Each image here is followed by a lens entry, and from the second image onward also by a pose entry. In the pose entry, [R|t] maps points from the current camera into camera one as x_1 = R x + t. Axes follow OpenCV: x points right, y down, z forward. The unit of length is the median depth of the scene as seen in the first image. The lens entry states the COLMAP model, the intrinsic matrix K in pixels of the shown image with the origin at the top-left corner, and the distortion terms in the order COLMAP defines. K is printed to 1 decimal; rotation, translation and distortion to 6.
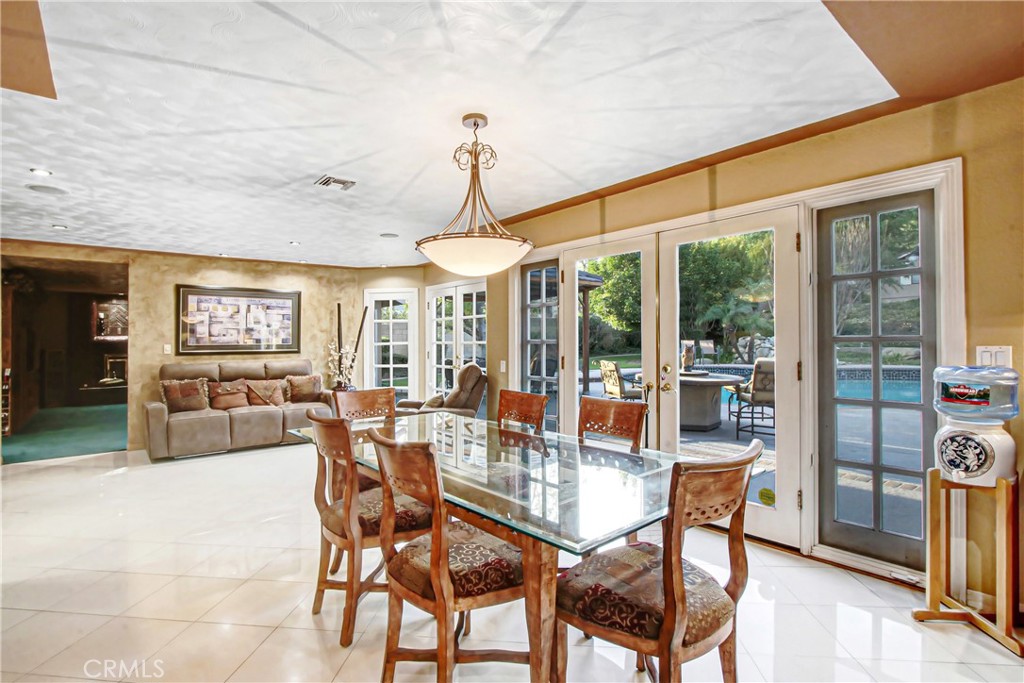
lens RADIAL K [[488.8, 0, 515.2], [0, 488.8, 343.0], [0, 0, 1]] dist [-0.005711, -0.000444]
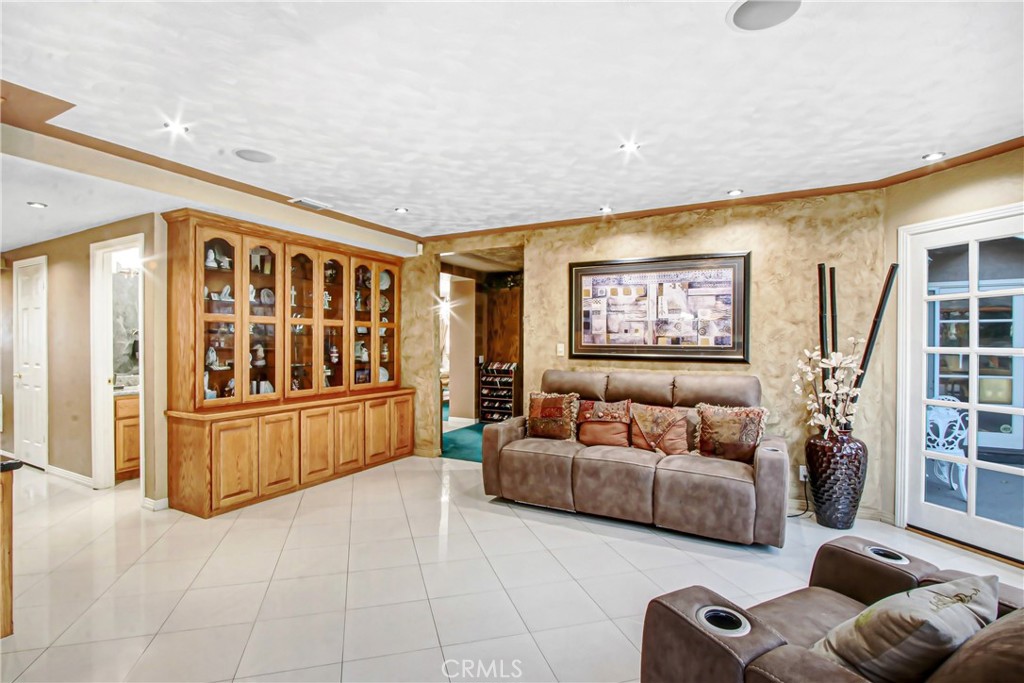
lens RADIAL K [[488.8, 0, 518.7], [0, 488.8, 338.0], [0, 0, 1]] dist [-0.005711, -0.000444]
pose [[0.353925, 0.007324, -0.935245, -0.019213], [-0.014097, 0.999898, 0.002495, -0.006399], [0.935168, 0.012301, 0.353992, 0.628880]]
